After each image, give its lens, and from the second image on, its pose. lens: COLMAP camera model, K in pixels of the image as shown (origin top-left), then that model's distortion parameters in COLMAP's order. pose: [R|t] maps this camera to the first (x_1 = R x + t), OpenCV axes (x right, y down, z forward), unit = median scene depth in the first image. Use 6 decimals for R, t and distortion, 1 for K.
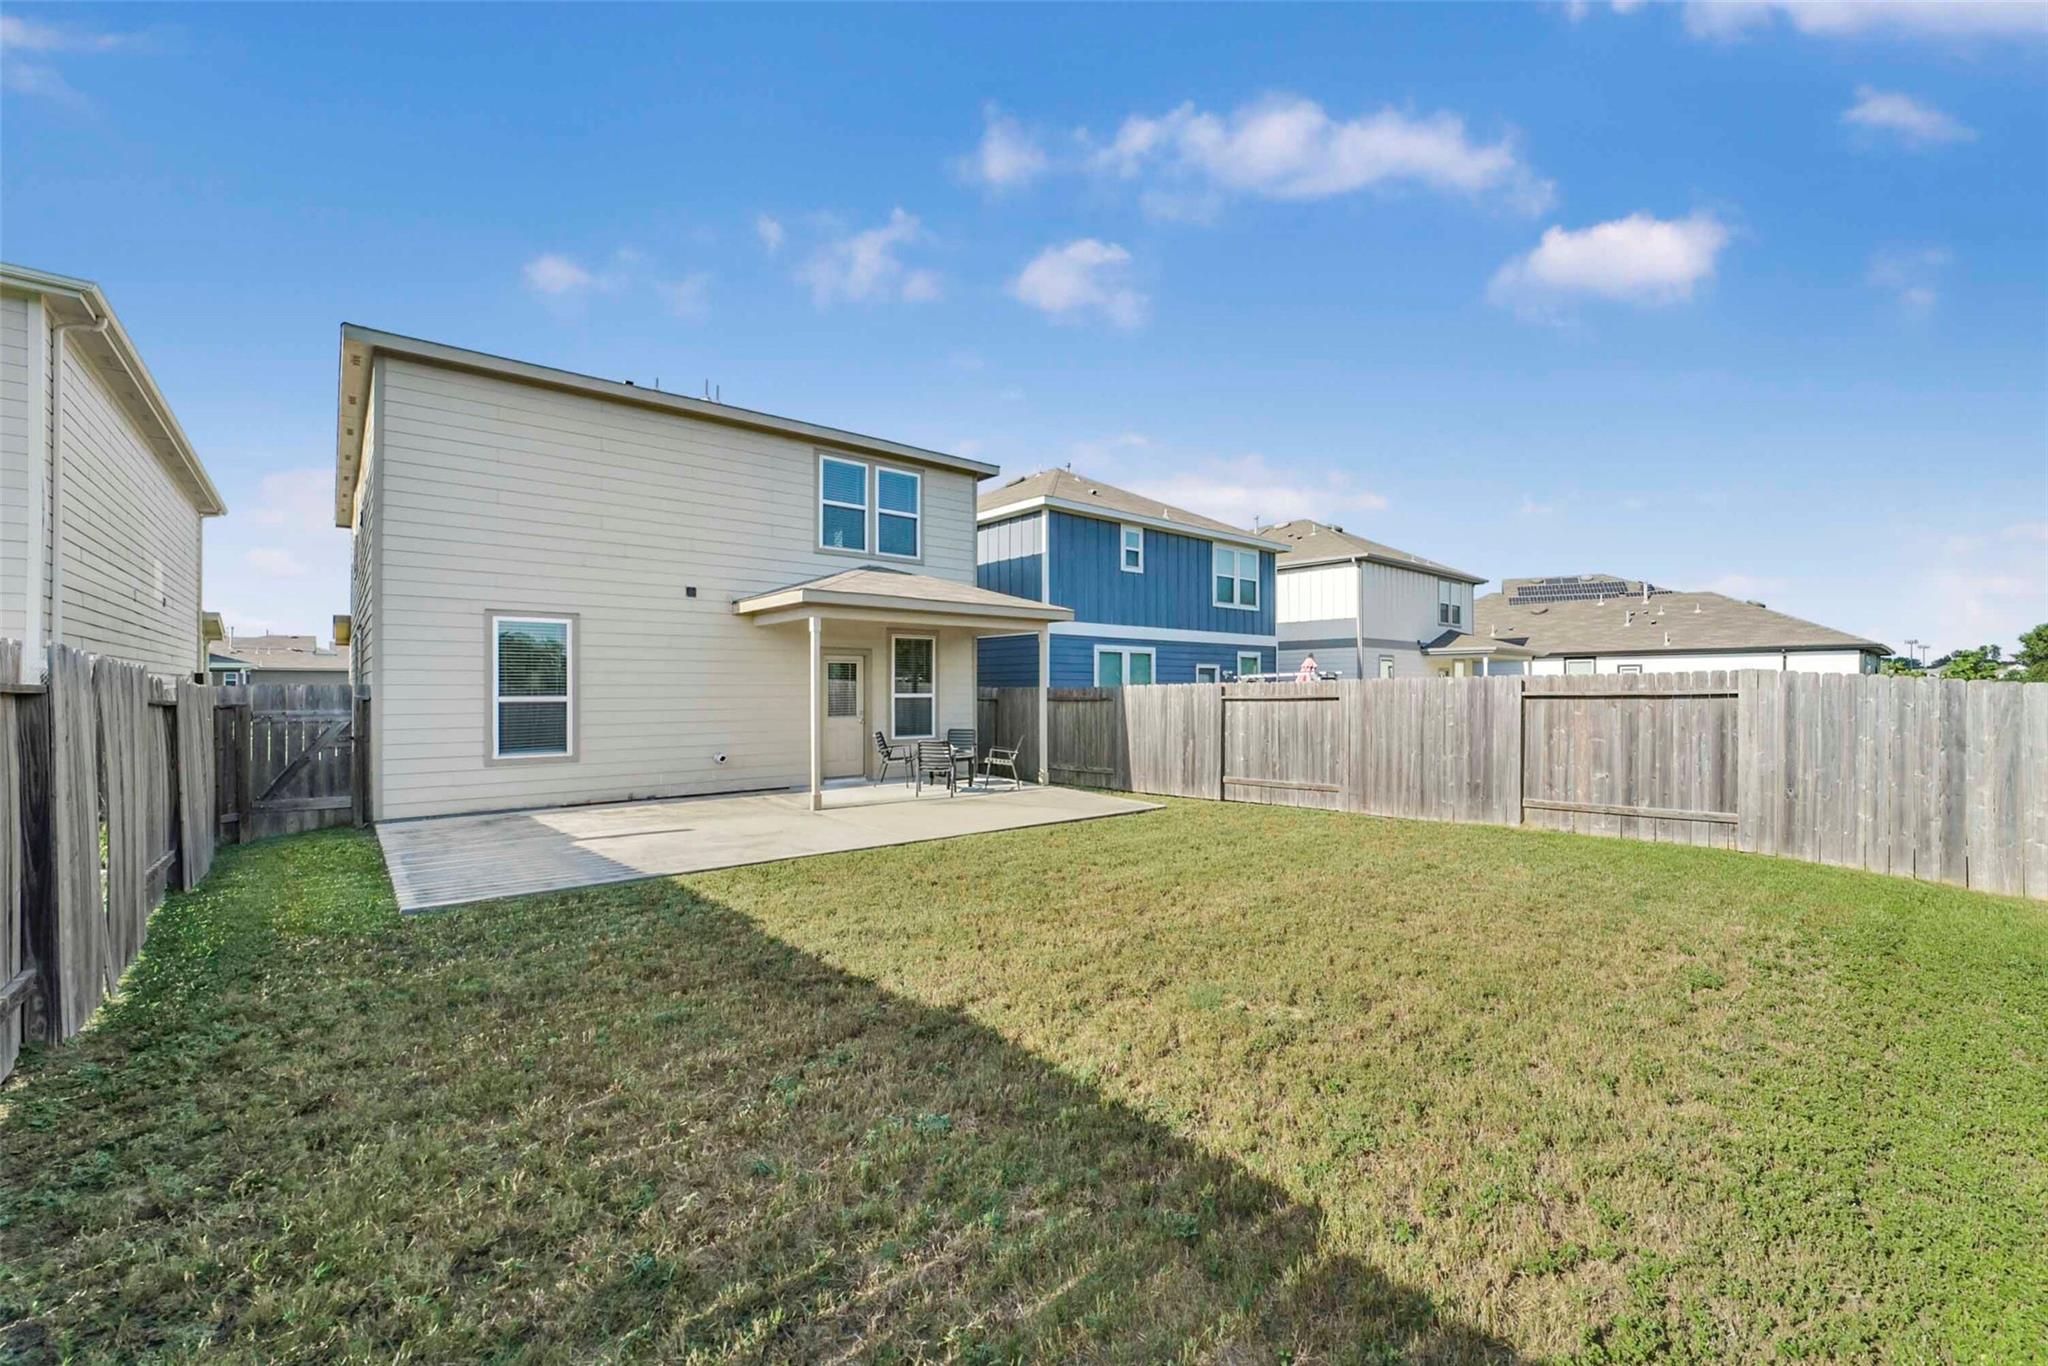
lens RADIAL K [[832.7, 0, 1013.6], [0, 832.7, 688.9], [0, 0, 1]] dist [-0.002550, 0.000327]
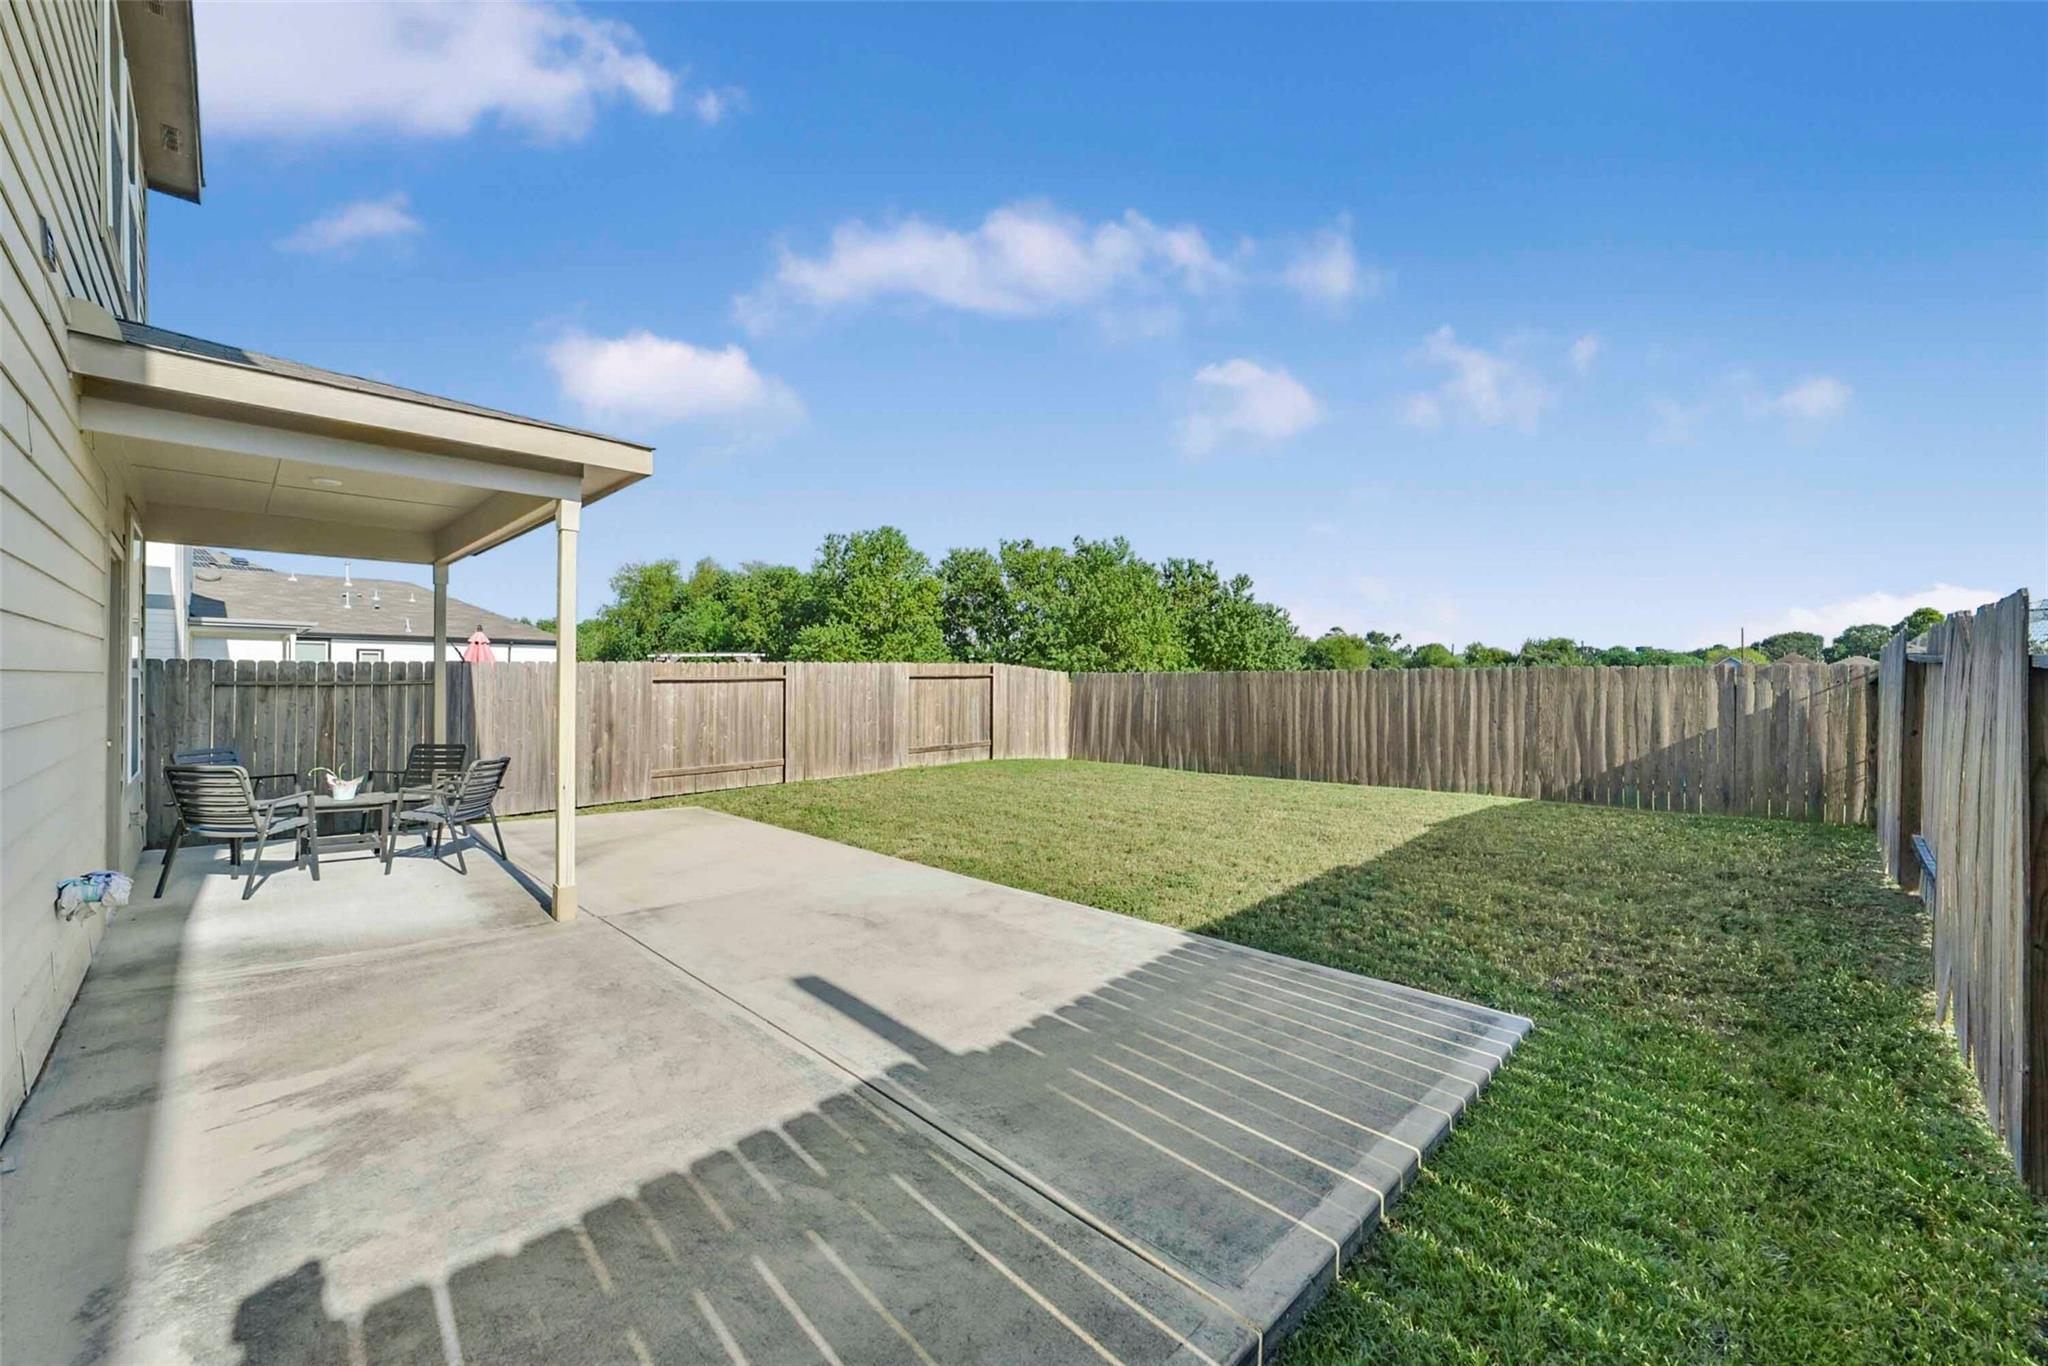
lens RADIAL K [[832.7, 0, 1021.5], [0, 832.7, 682.3], [0, 0, 1]] dist [-0.002550, 0.000327]
pose [[-0.083157, -0.003521, 0.996530, -0.735532], [-0.002806, 0.999991, 0.003300, 0.011448], [-0.996532, -0.002522, -0.083167, 0.802795]]
